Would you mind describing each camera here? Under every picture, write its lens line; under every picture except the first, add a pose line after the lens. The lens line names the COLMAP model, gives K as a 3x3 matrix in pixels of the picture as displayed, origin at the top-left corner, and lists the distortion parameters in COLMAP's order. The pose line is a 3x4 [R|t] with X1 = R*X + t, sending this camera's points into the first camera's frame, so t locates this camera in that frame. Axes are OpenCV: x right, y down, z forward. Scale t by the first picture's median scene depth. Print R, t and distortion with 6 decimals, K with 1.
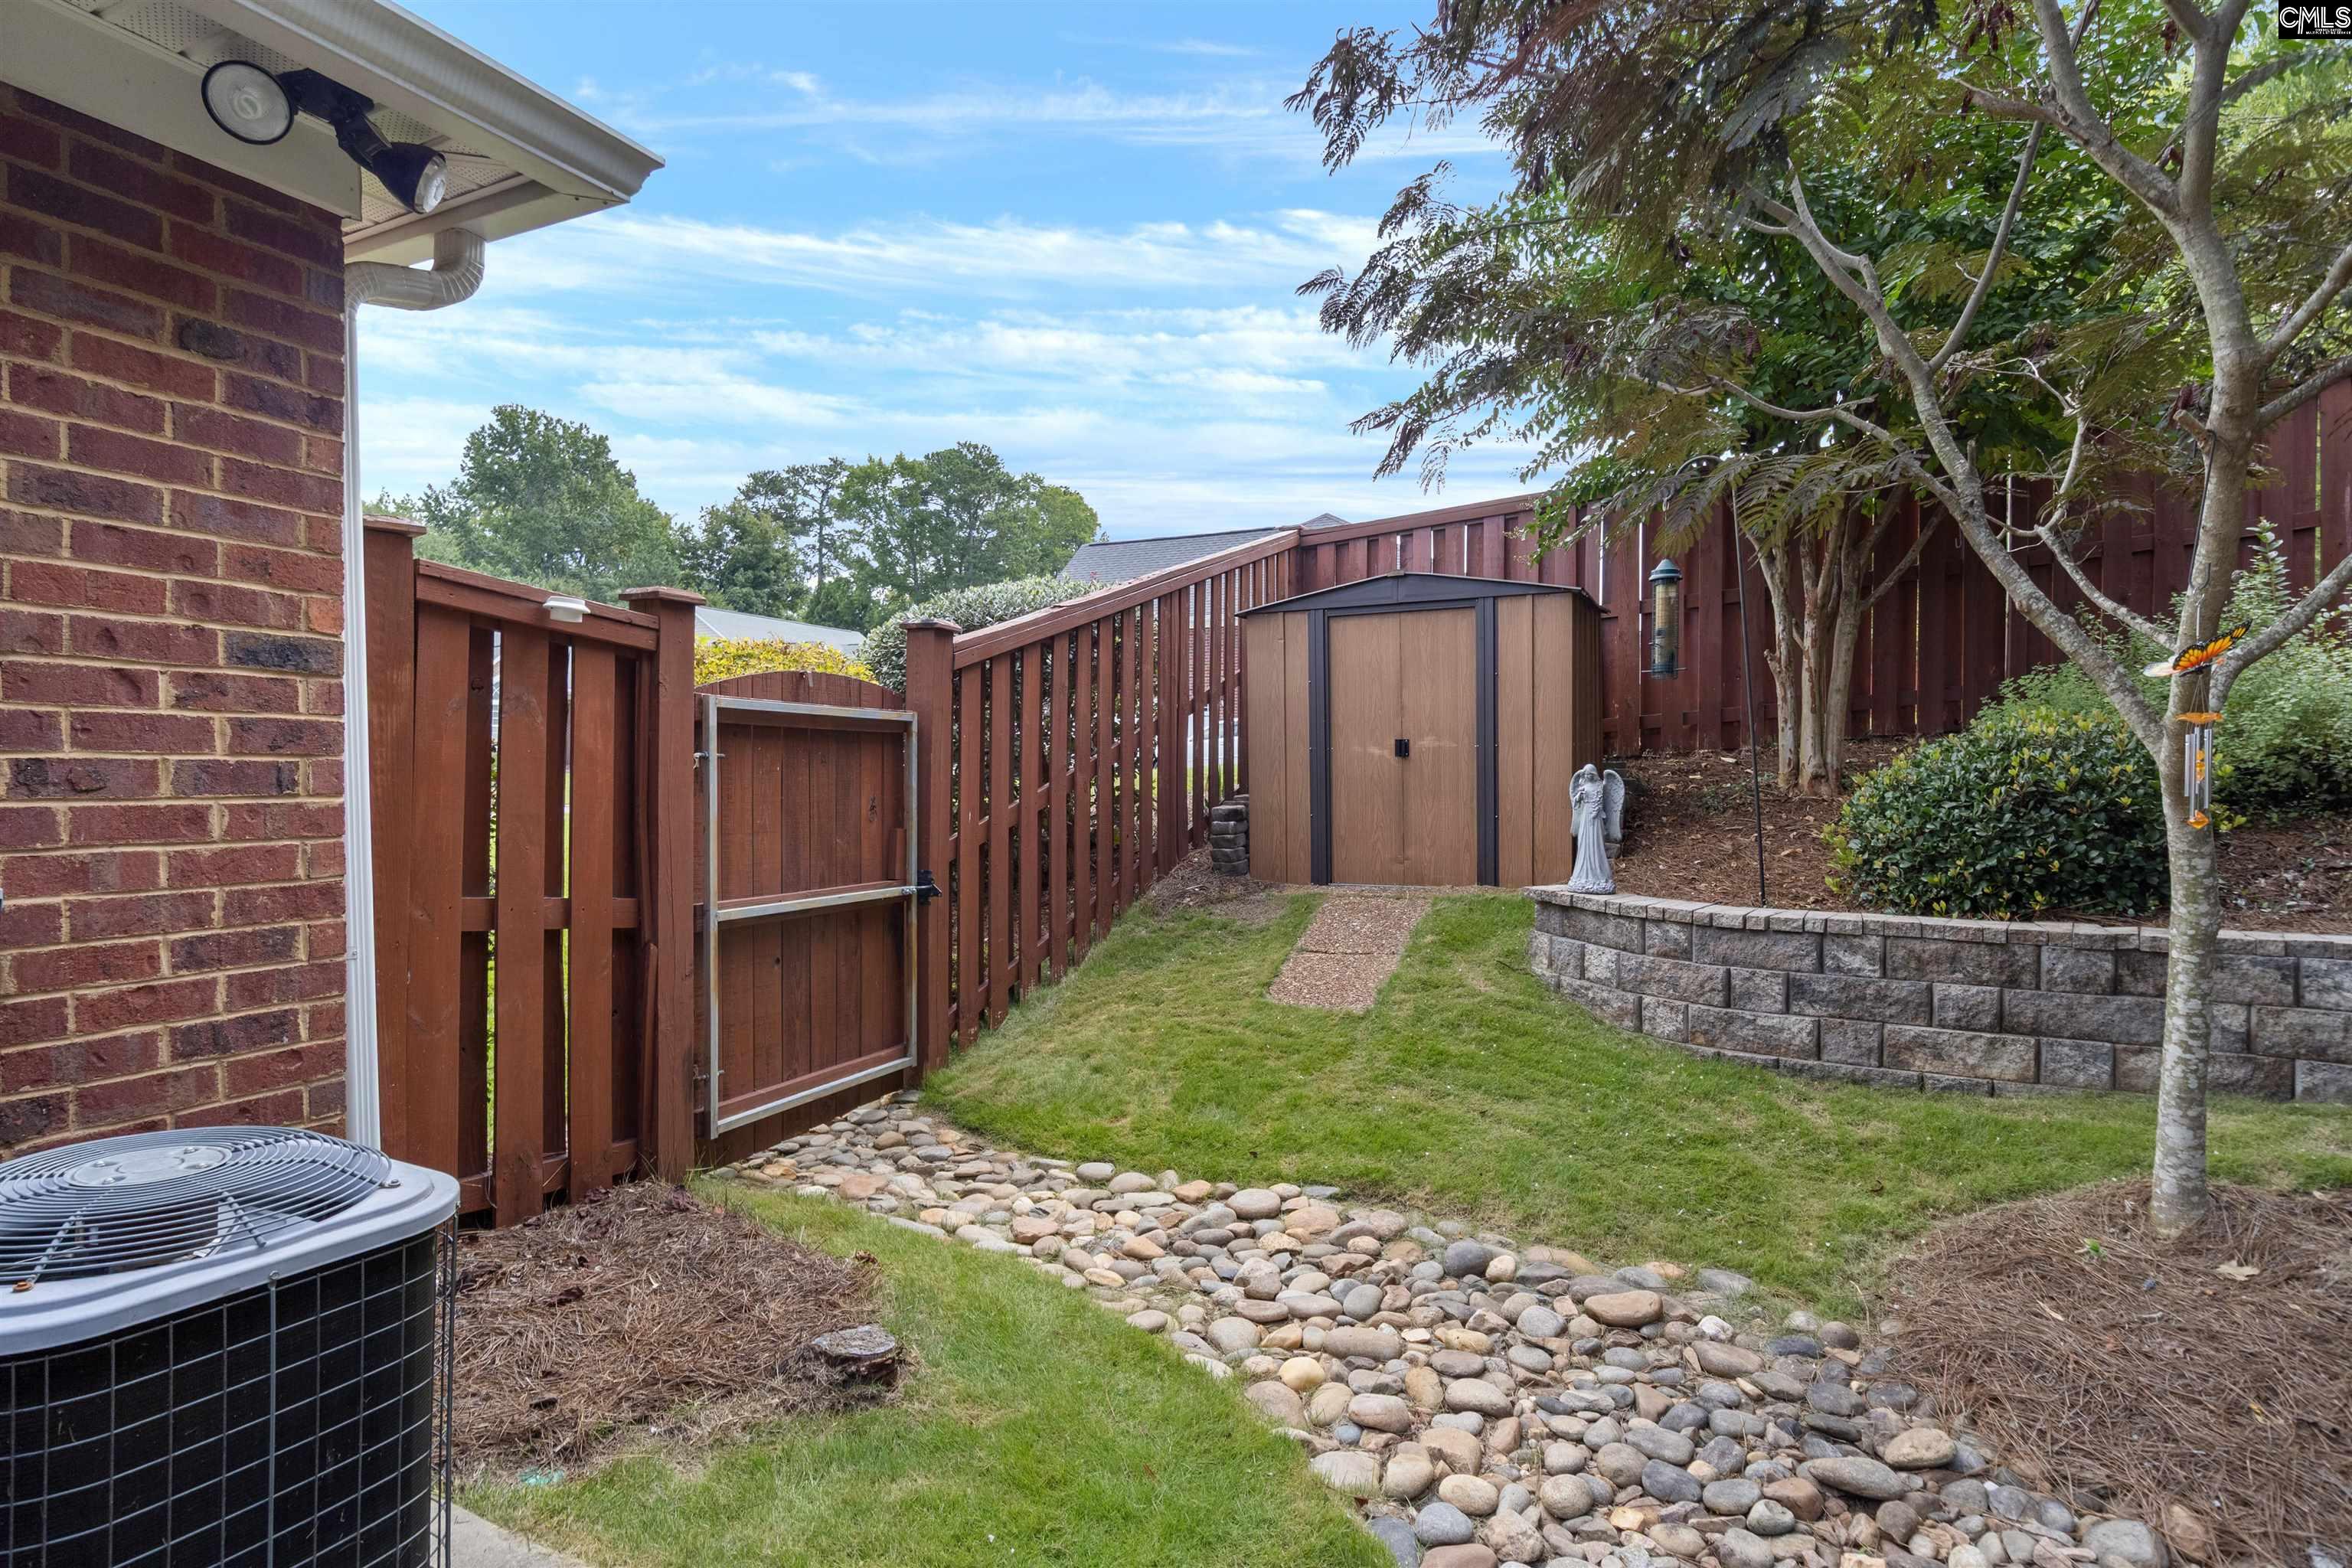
lens RADIAL K [[1222.3, 0, 1178.5], [0, 1222.3, 798.4], [0, 0, 1]] dist [-0.001820, 0.000528]
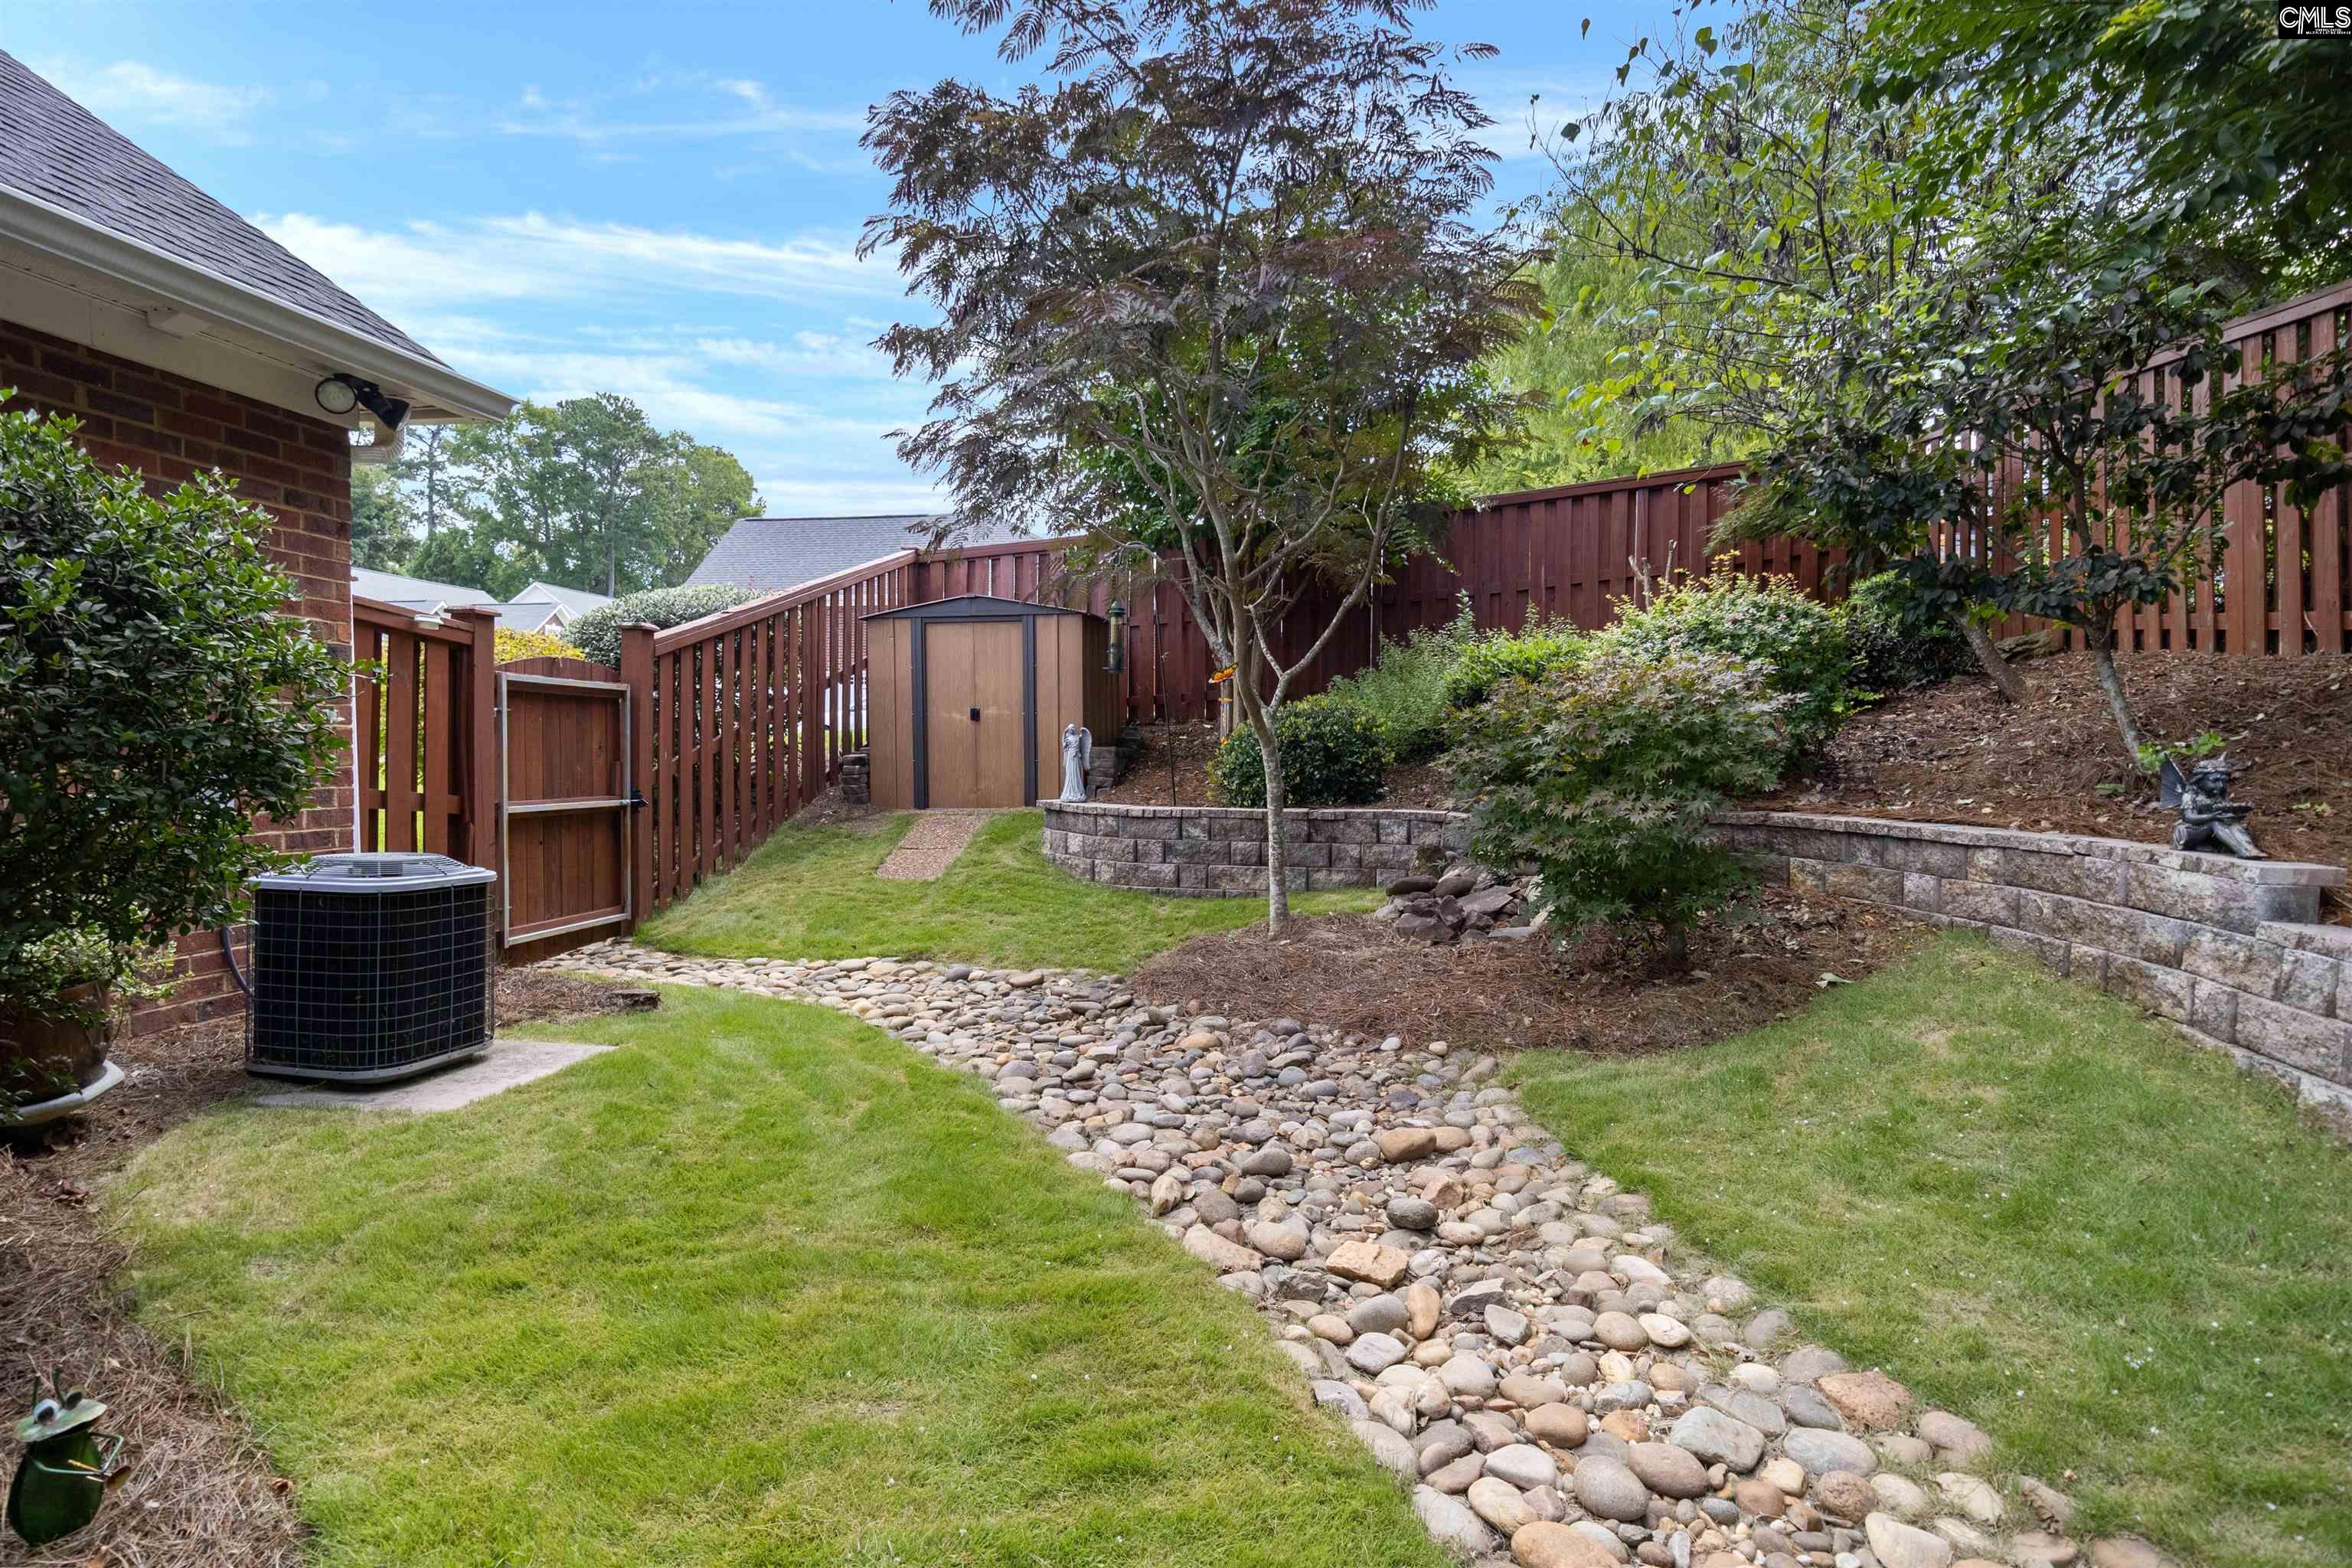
lens RADIAL K [[1182.3, 0, 1179.8], [0, 1182.3, 797.5], [0, 0, 1]] dist [-0.014722, -0.000046]
pose [[0.961422, -0.005571, 0.275020, 0.038136], [-0.000536, 0.999755, 0.022125, 0.036264], [-0.275076, -0.021418, 0.961184, -0.586822]]
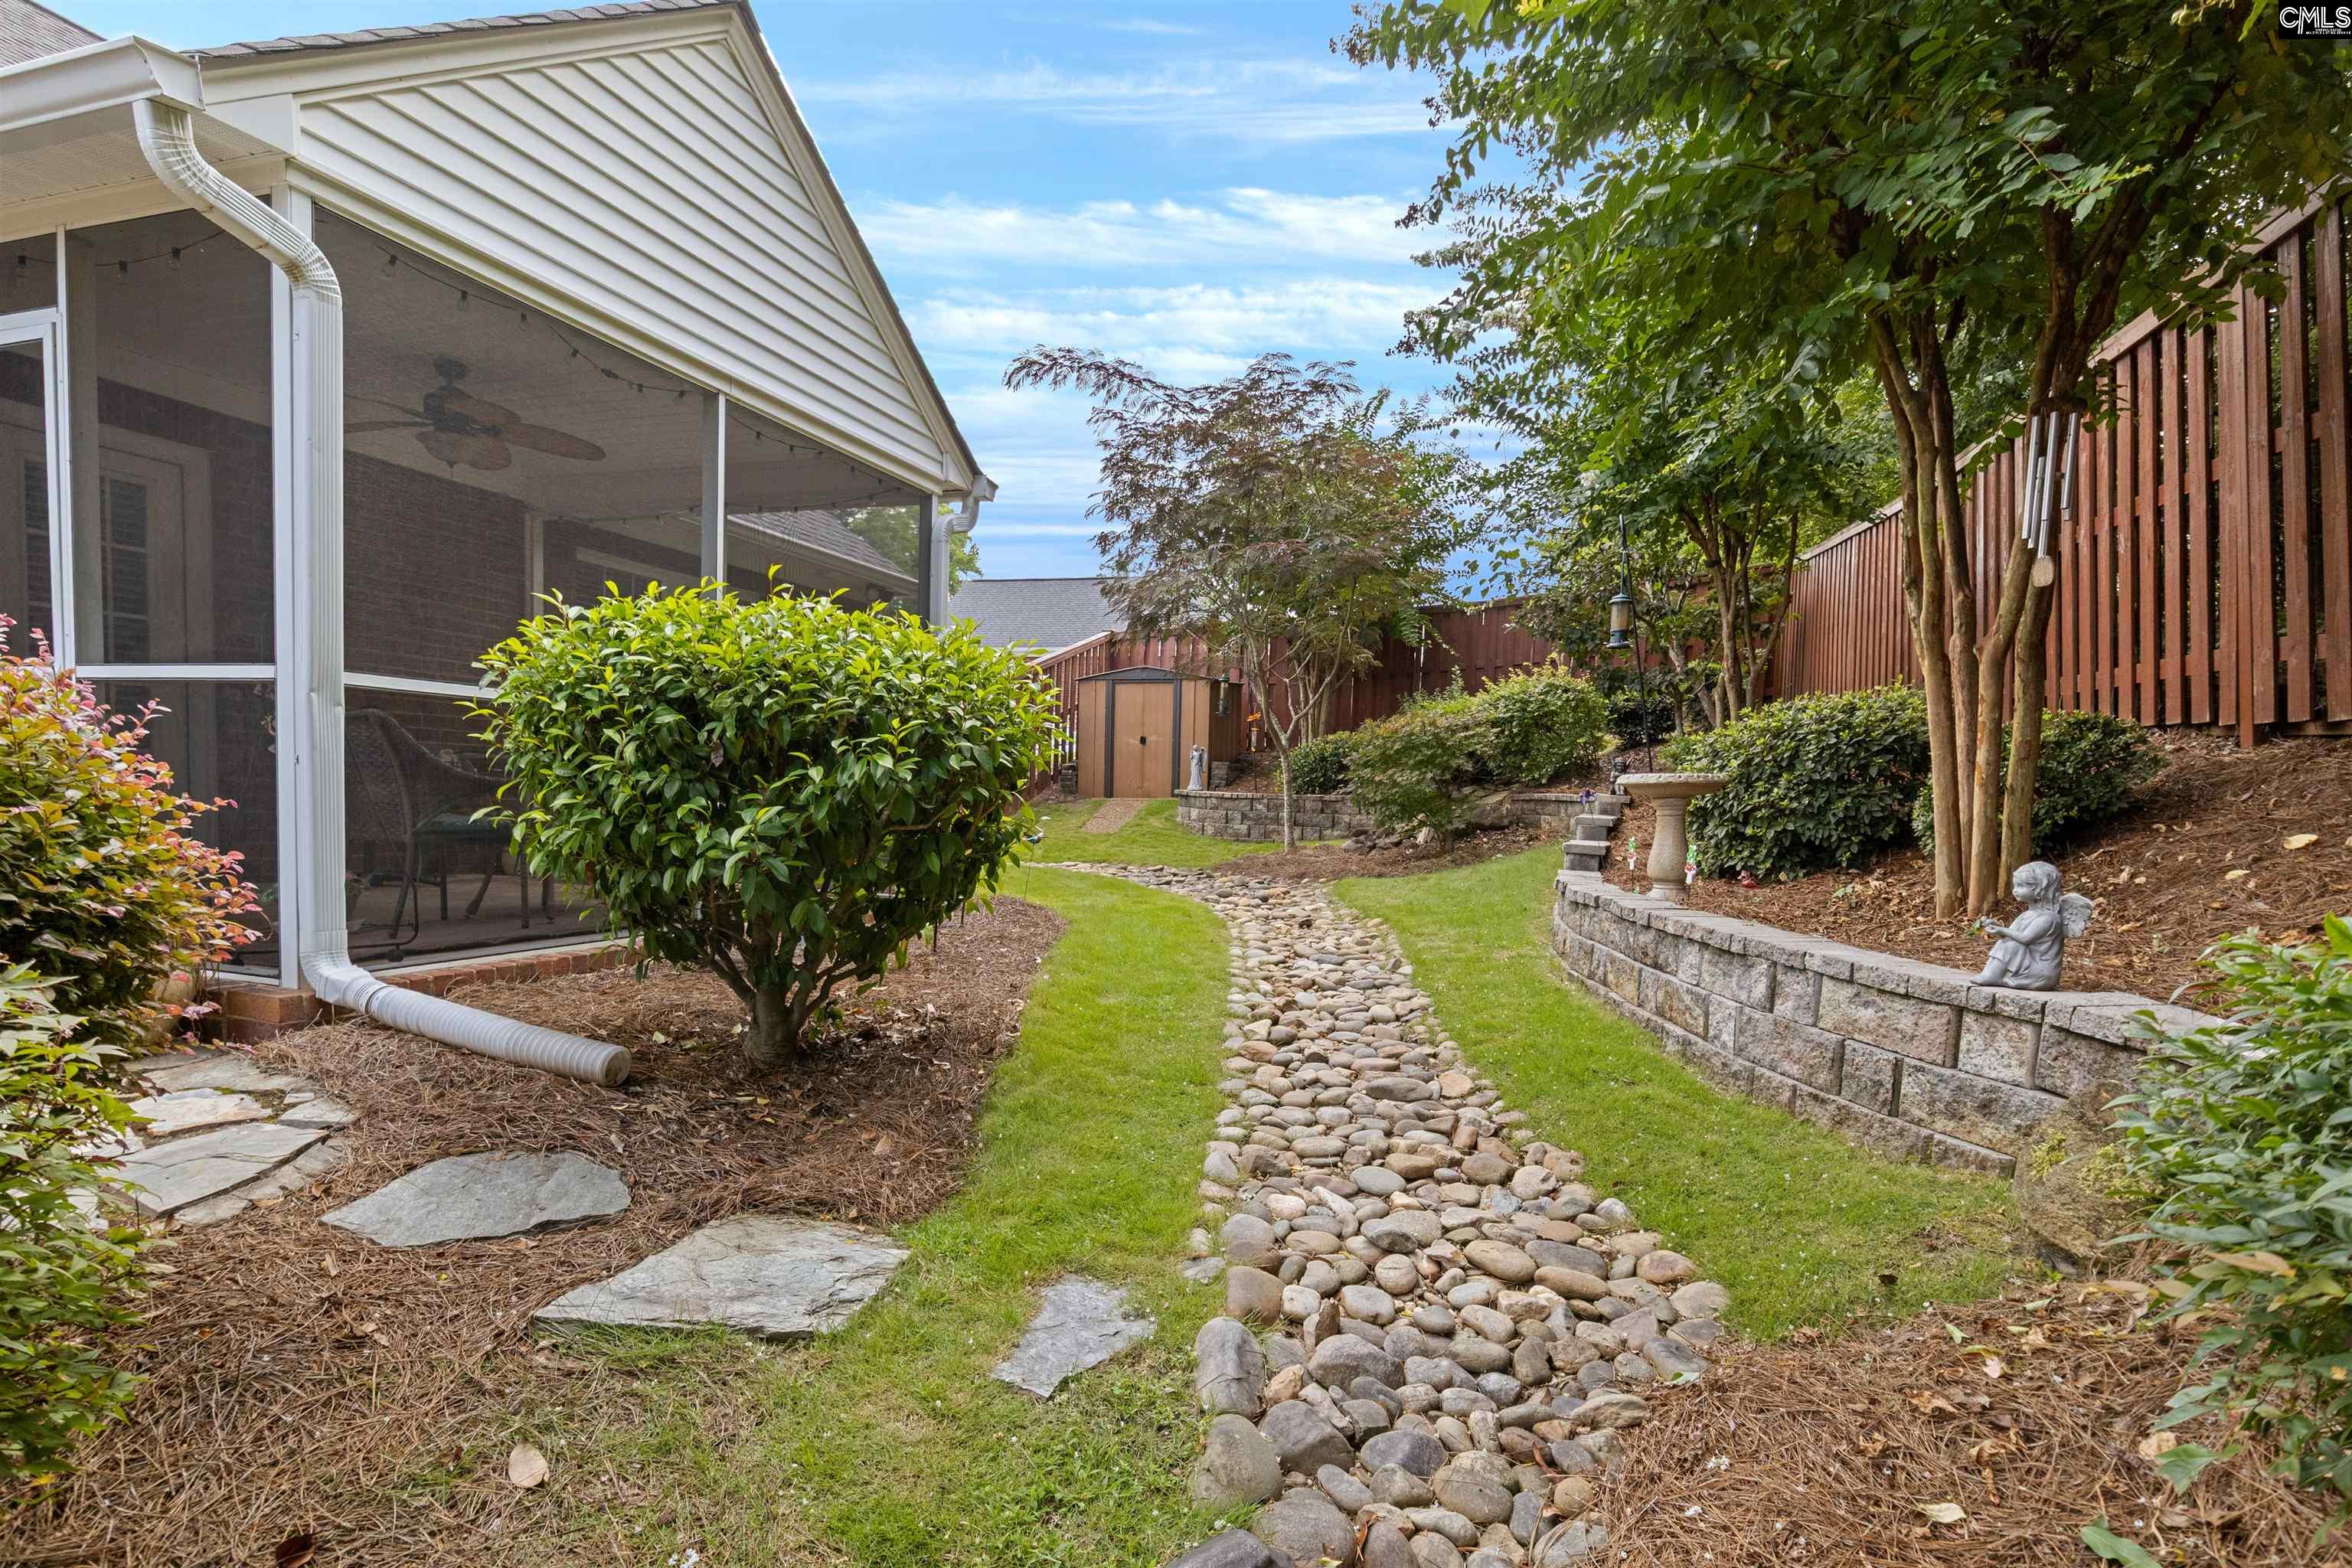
lens RADIAL K [[1222.3, 0, 1178.5], [0, 1222.3, 798.4], [0, 0, 1]] dist [-0.001820, 0.000528]
pose [[0.992759, 0.030462, 0.116196, -0.028137], [-0.029316, 0.999503, -0.011559, 0.131495], [-0.116490, 0.008069, 0.993159, -1.841776]]
